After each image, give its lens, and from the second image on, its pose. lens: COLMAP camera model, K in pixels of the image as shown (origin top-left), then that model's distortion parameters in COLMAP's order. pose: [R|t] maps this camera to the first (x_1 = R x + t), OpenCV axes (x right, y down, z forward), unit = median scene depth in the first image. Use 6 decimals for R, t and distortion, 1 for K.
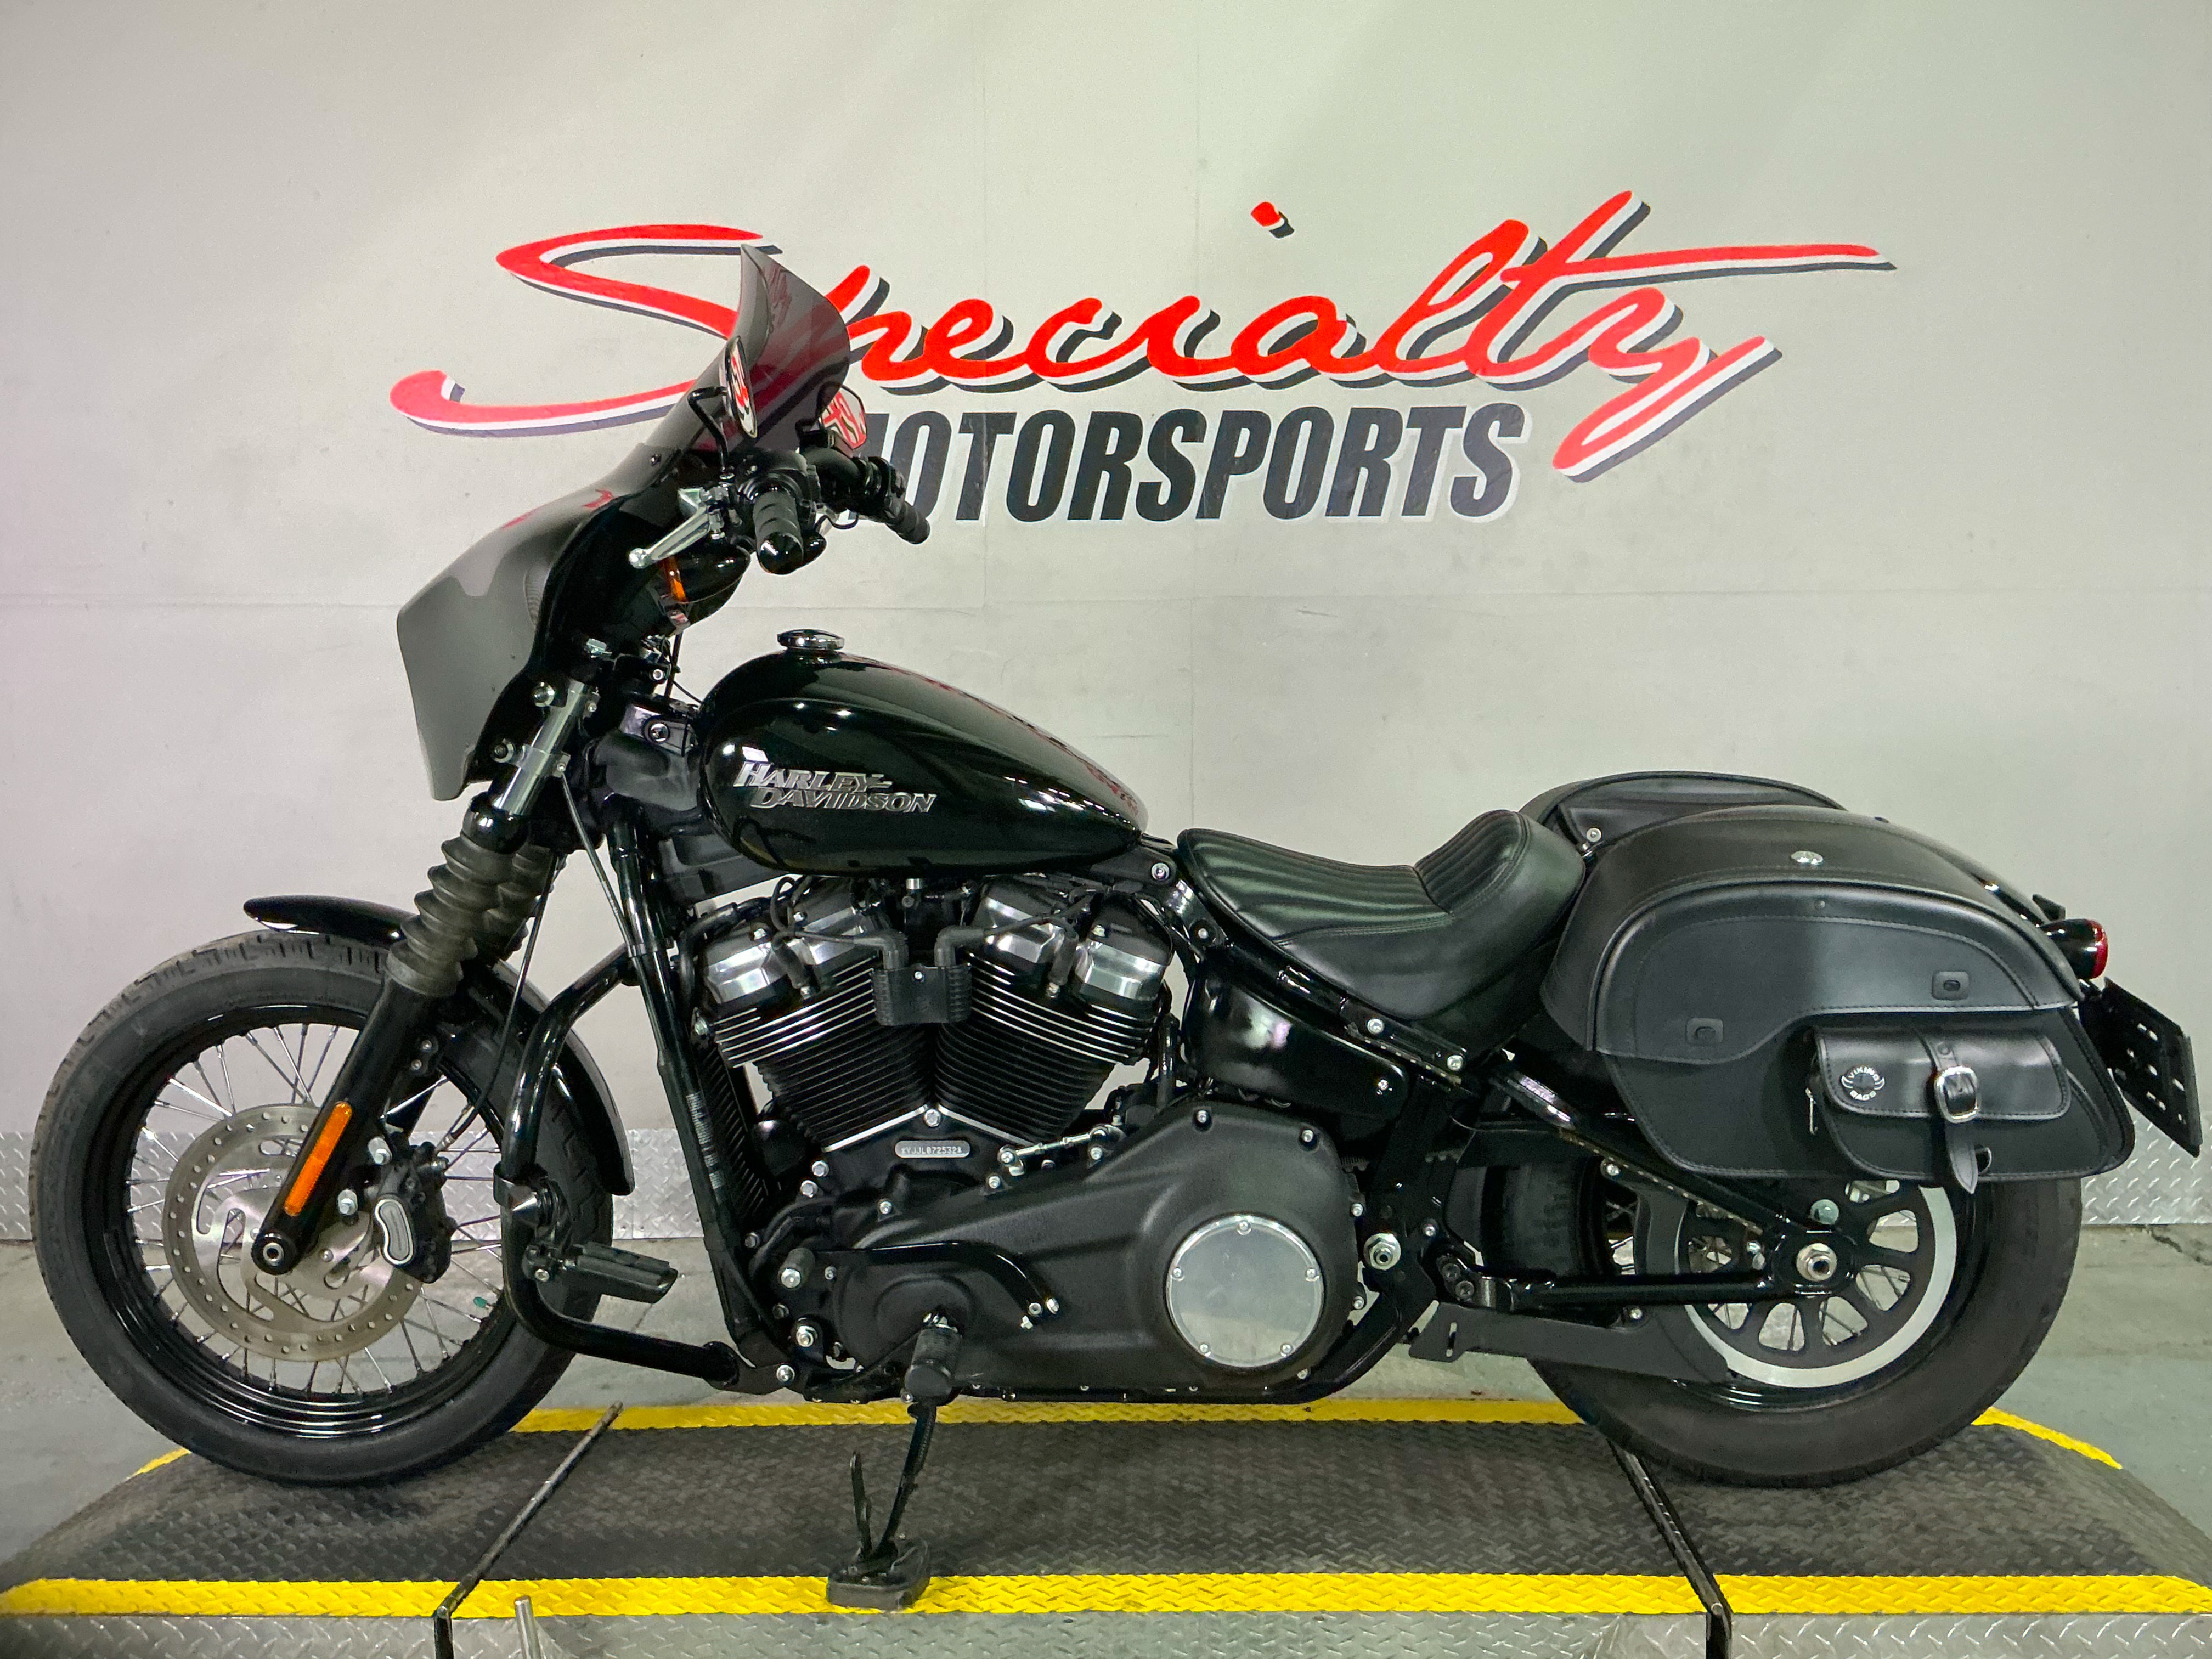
lens RADIAL K [[2024.9, 0, 1106.0], [0, 2024.9, 829.5], [0, 0, 1]] dist [0.157301, -0.336941]
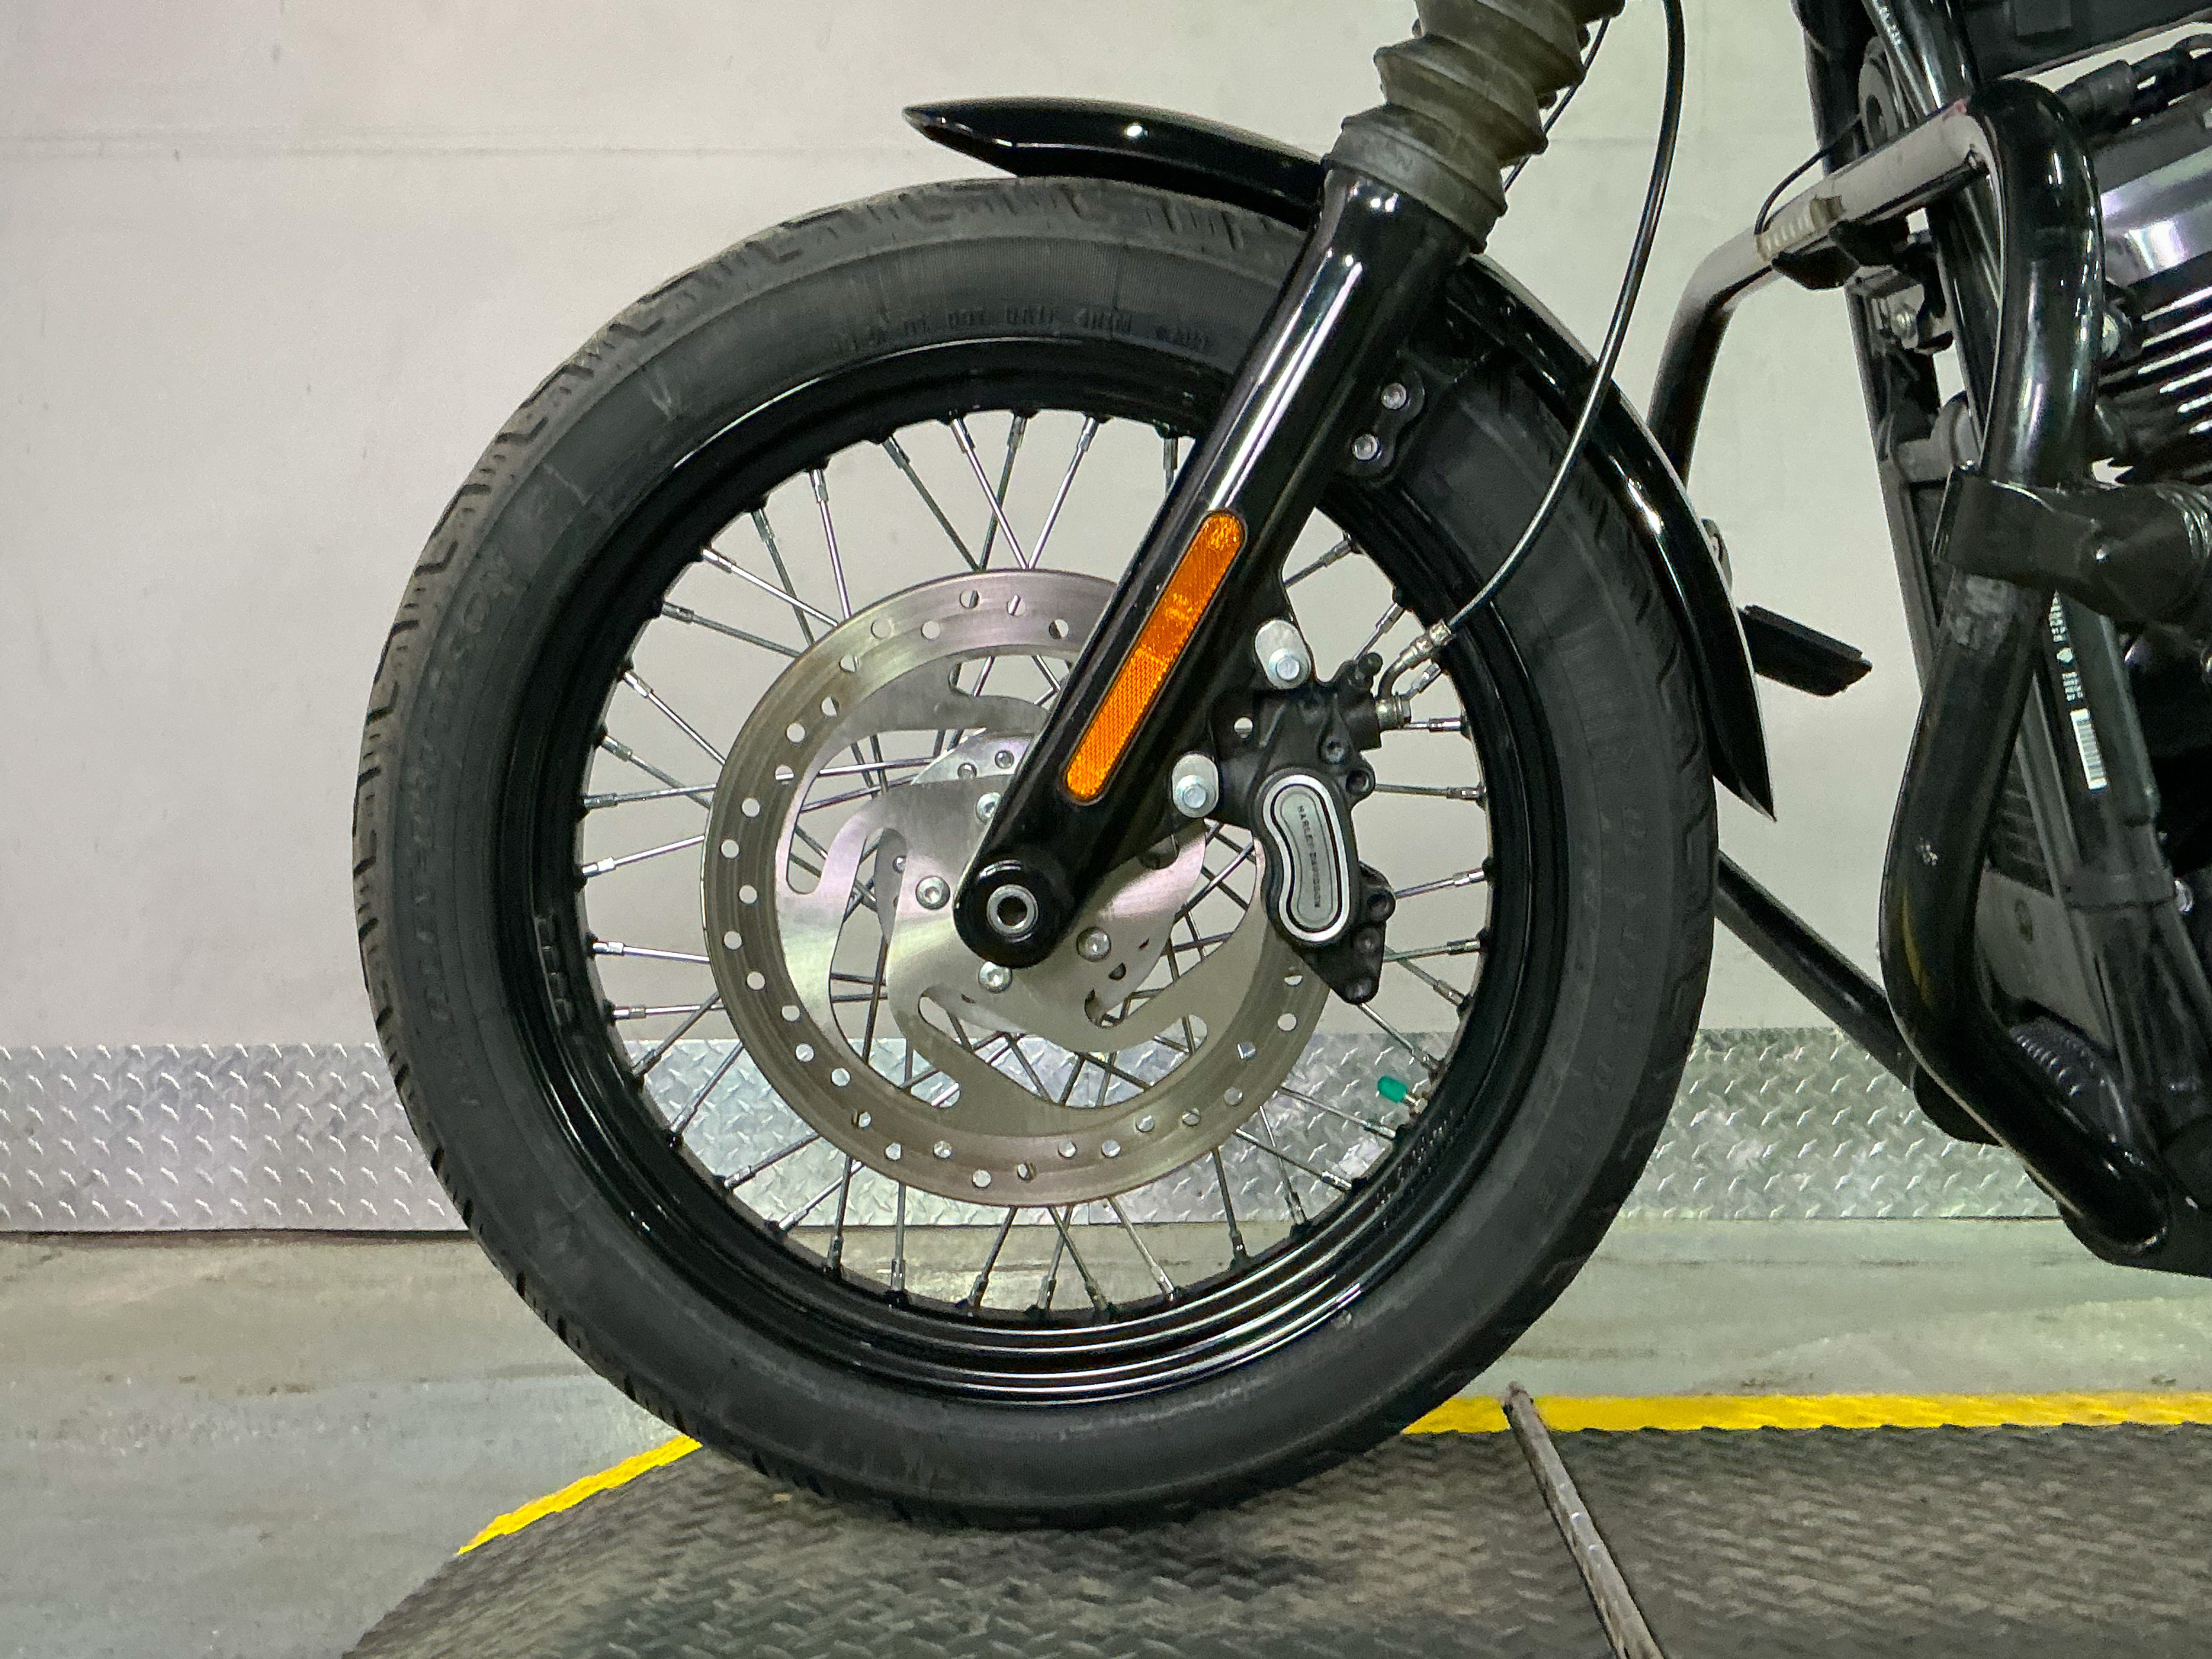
lens RADIAL K [[2466.3, 0, 1106.0], [0, 2466.3, 829.5], [0, 0, 1]] dist [0.049432, -0.011842]
pose [[0.999970, -0.000649, -0.007782, -0.384222], [0.000230, 0.998554, -0.053762, 0.217105], [0.007806, 0.053759, 0.998523, 0.516388]]
